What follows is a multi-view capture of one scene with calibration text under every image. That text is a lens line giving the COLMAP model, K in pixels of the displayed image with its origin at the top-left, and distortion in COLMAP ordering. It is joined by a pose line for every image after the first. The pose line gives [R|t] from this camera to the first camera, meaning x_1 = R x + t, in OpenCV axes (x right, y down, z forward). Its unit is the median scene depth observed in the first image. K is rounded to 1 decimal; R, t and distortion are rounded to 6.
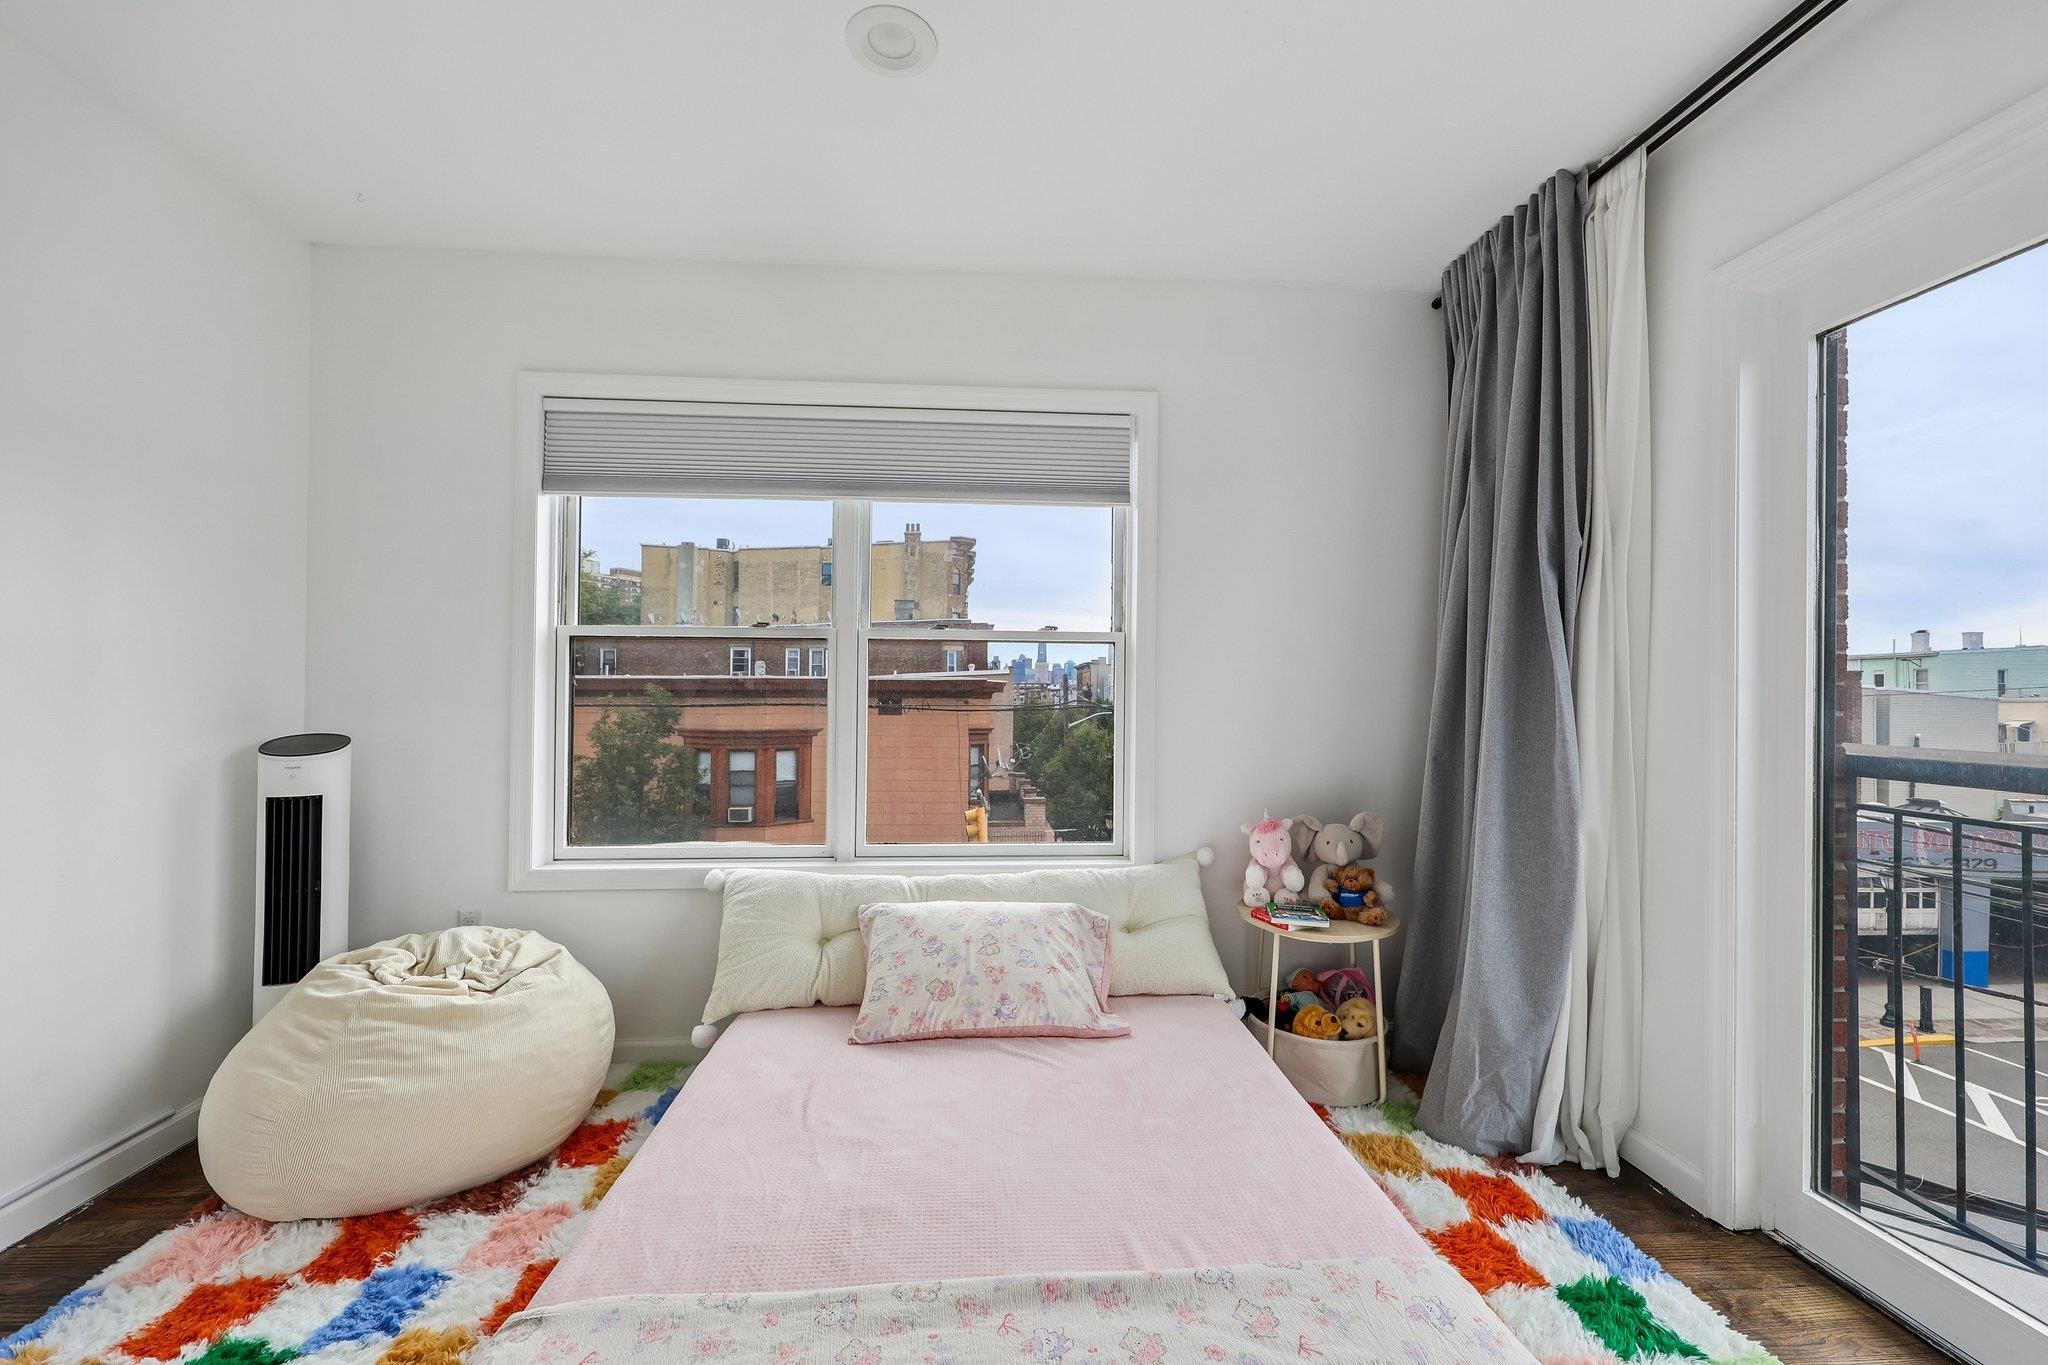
lens RADIAL K [[825.7, 0, 1019.6], [0, 825.7, 684.9], [0, 0, 1]] dist [0.001808, 0.000124]
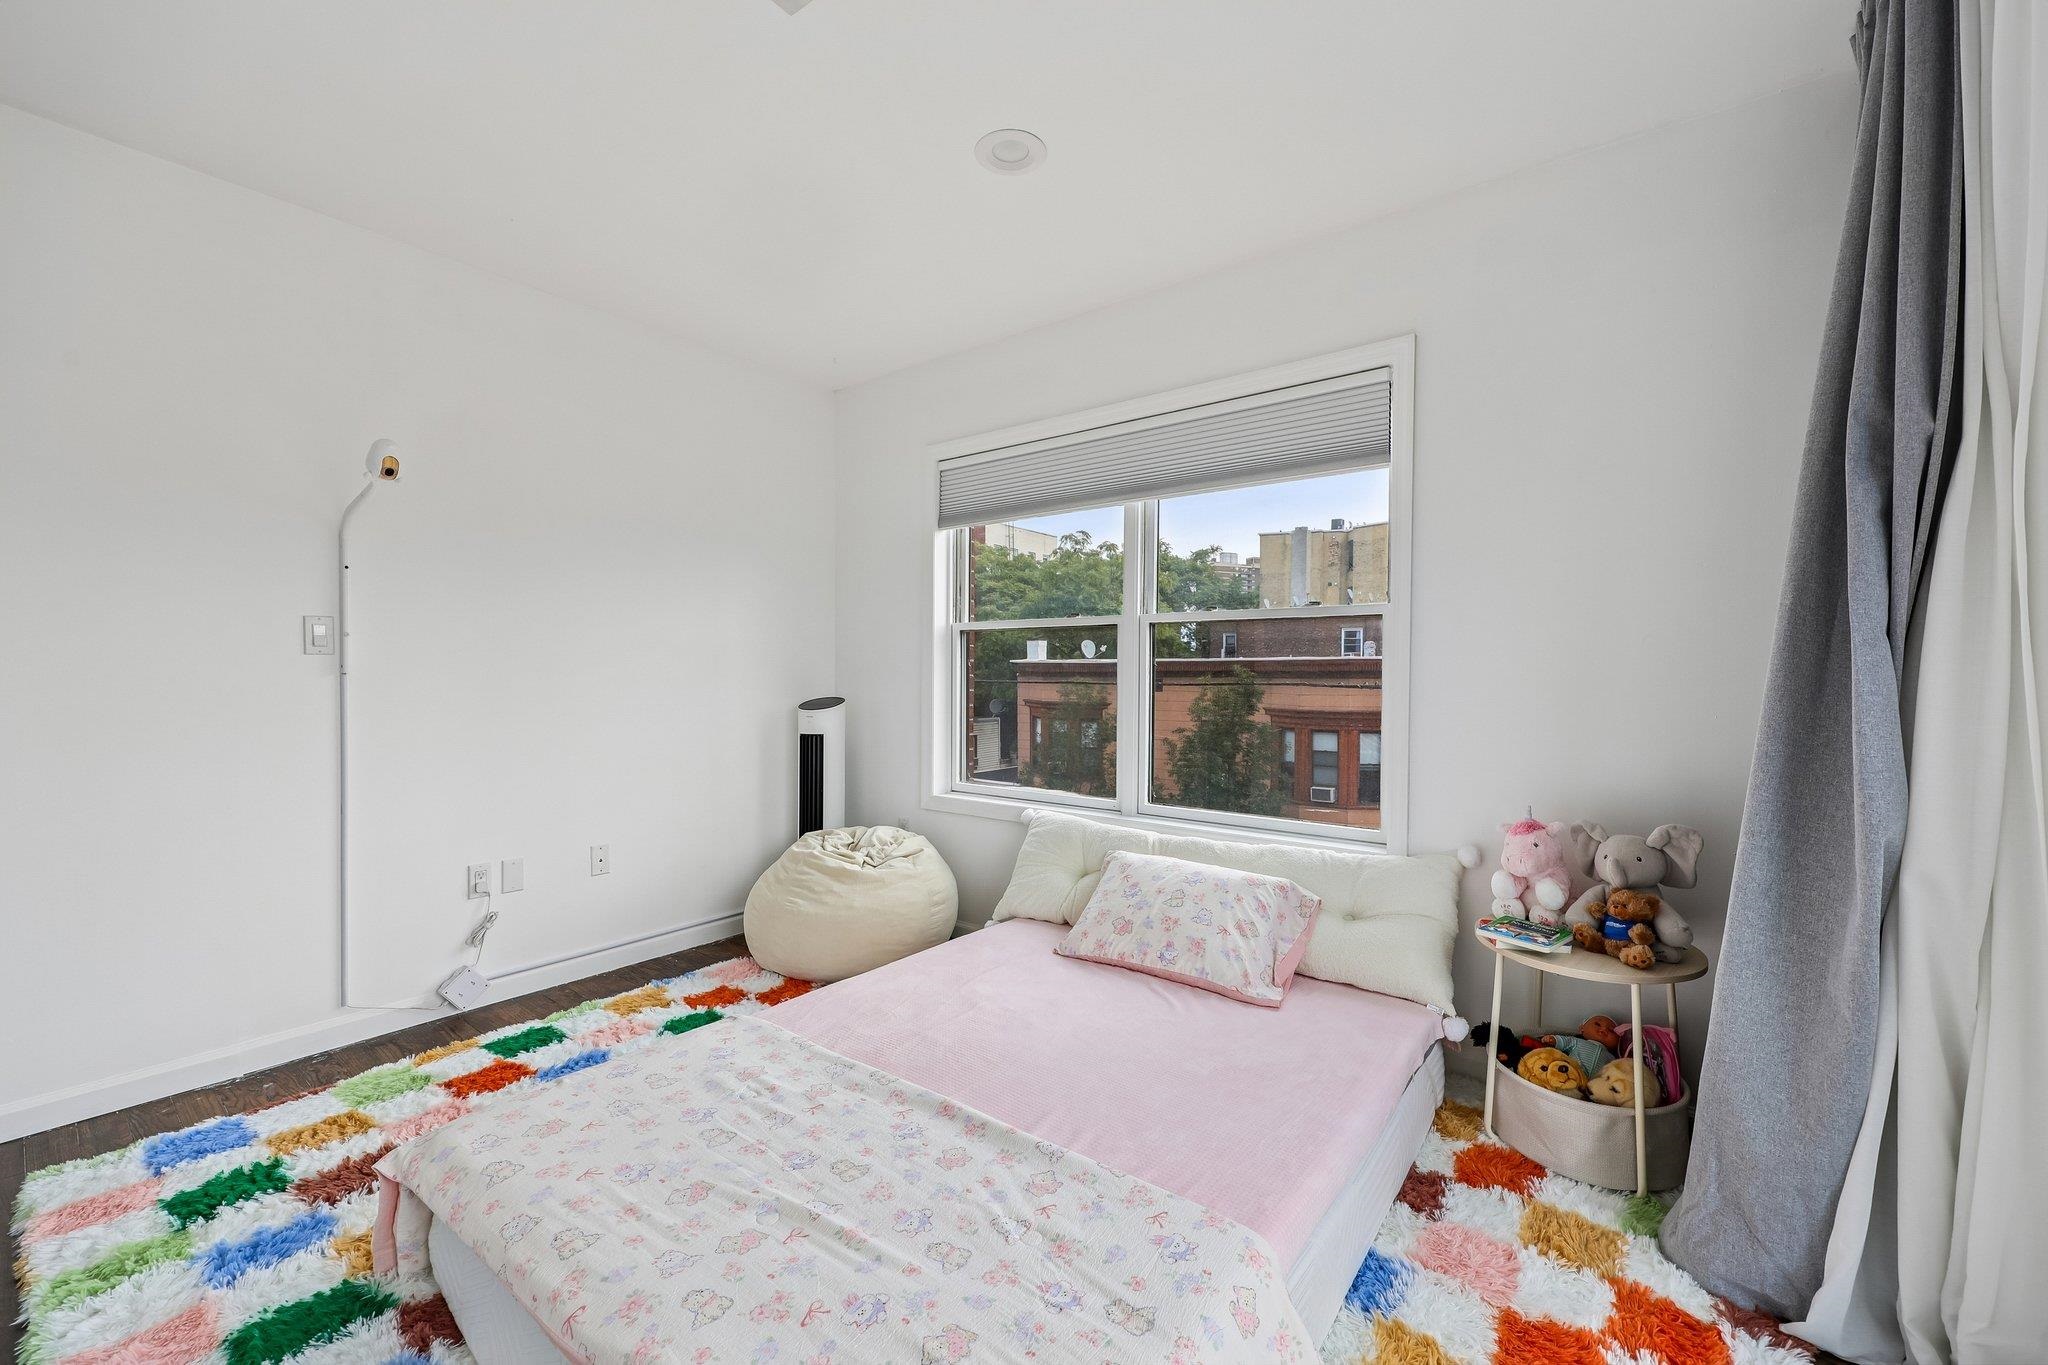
lens RADIAL K [[825.7, 0, 1019.6], [0, 825.7, 684.9], [0, 0, 1]] dist [0.001808, 0.000124]
pose [[0.743001, 0.006171, -0.669262, 0.515520], [0.008791, 0.999781, 0.018978, 0.007215], [0.669232, -0.019984, 0.742785, 0.045711]]
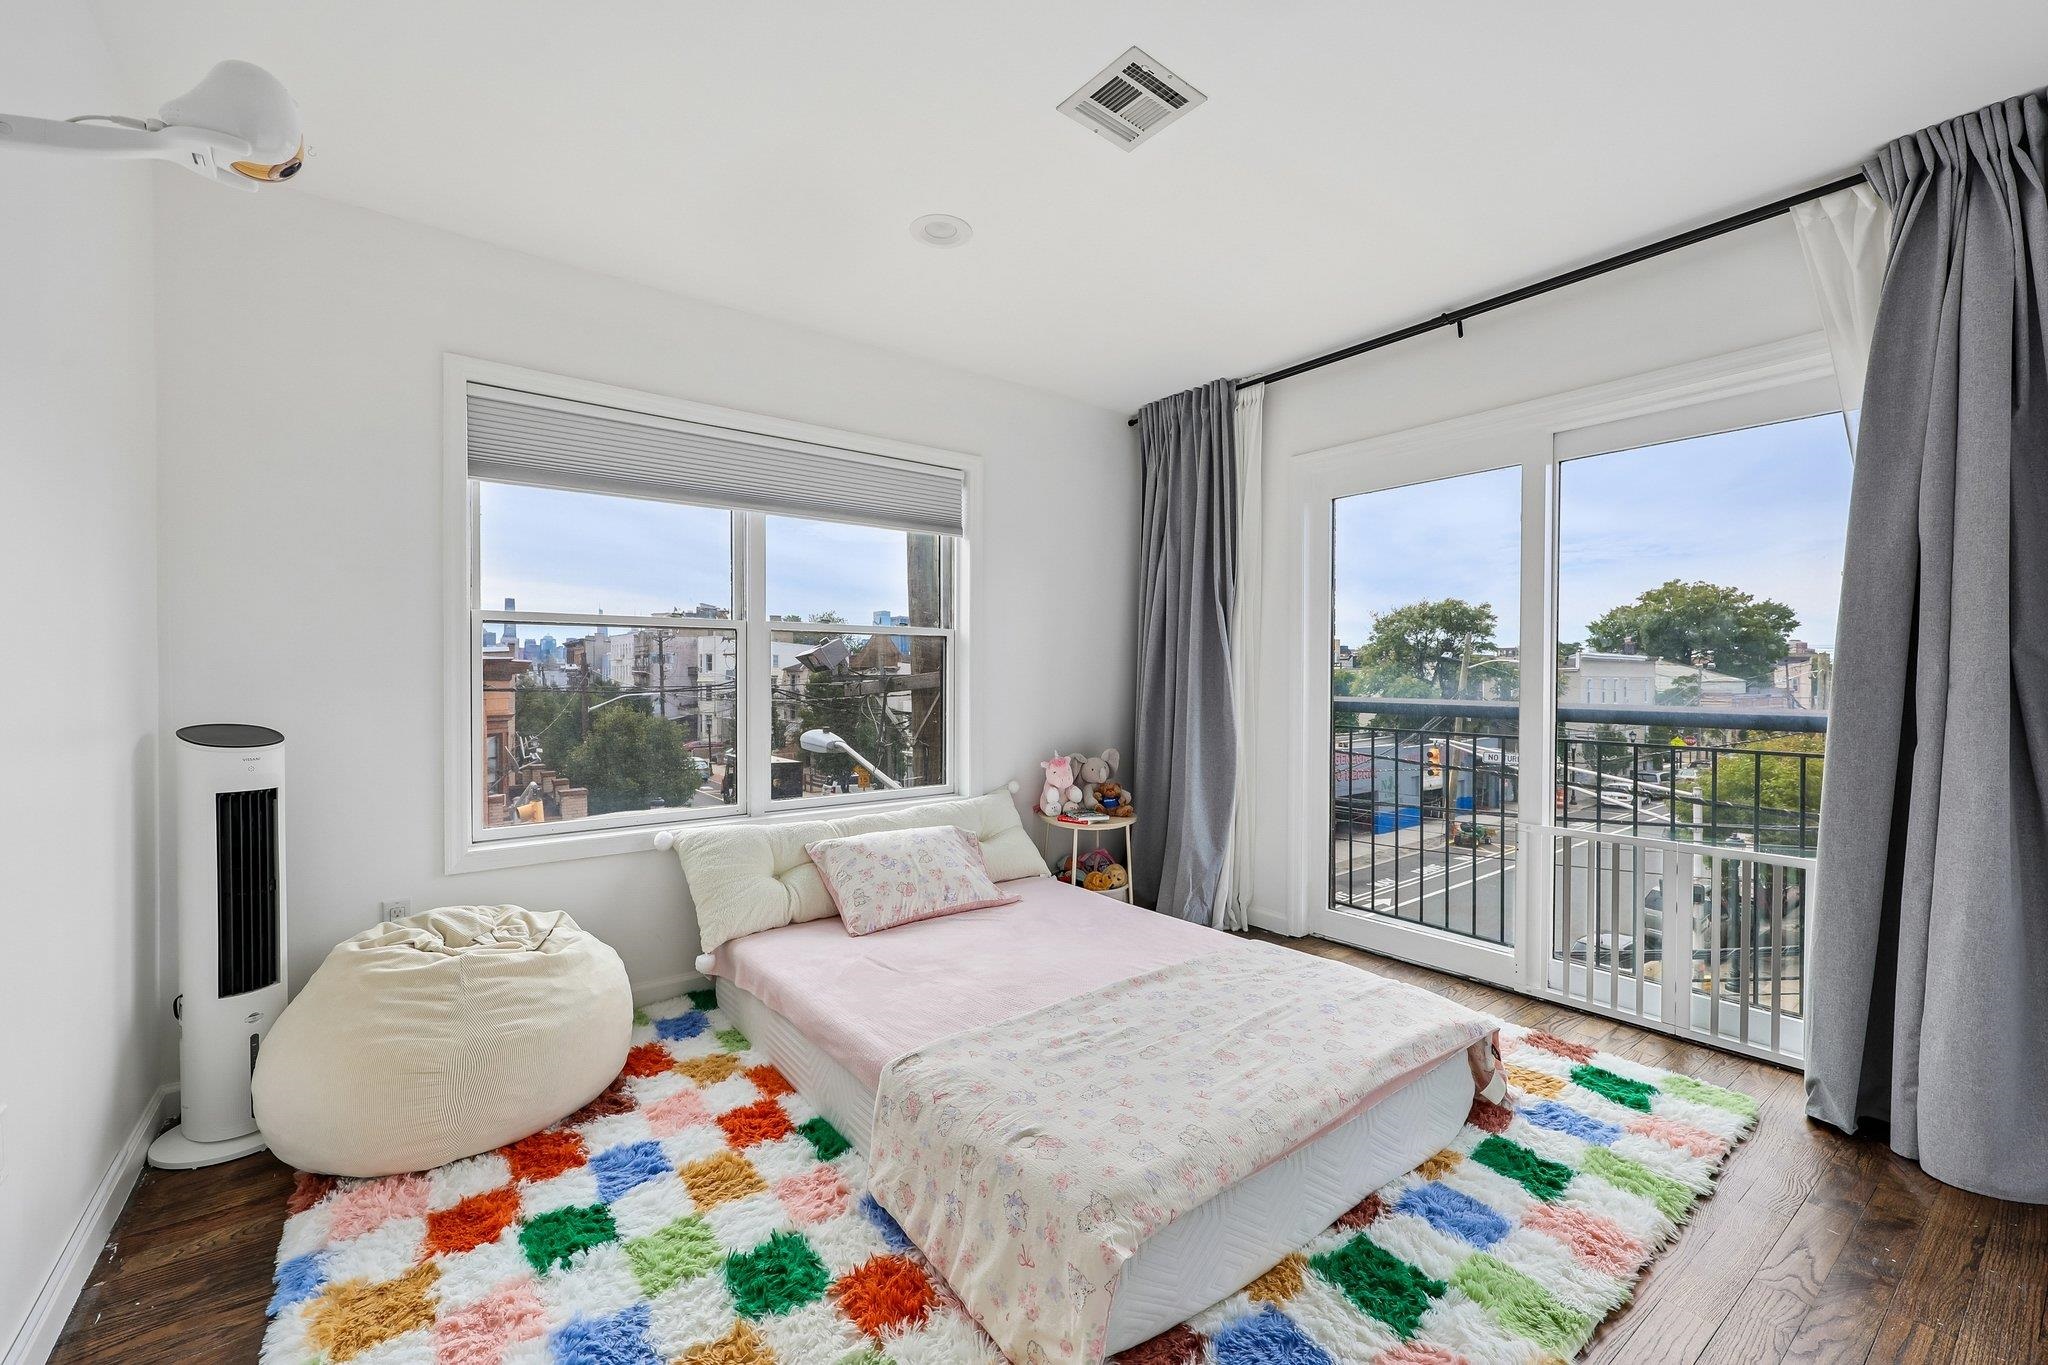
lens RADIAL K [[825.7, 0, 1019.6], [0, 825.7, 684.9], [0, 0, 1]] dist [0.001808, 0.000124]
pose [[0.836288, -0.013566, 0.548122, -0.626021], [-0.000146, 0.999688, 0.024965, -0.007074], [-0.548290, -0.020958, 0.836026, -0.231054]]
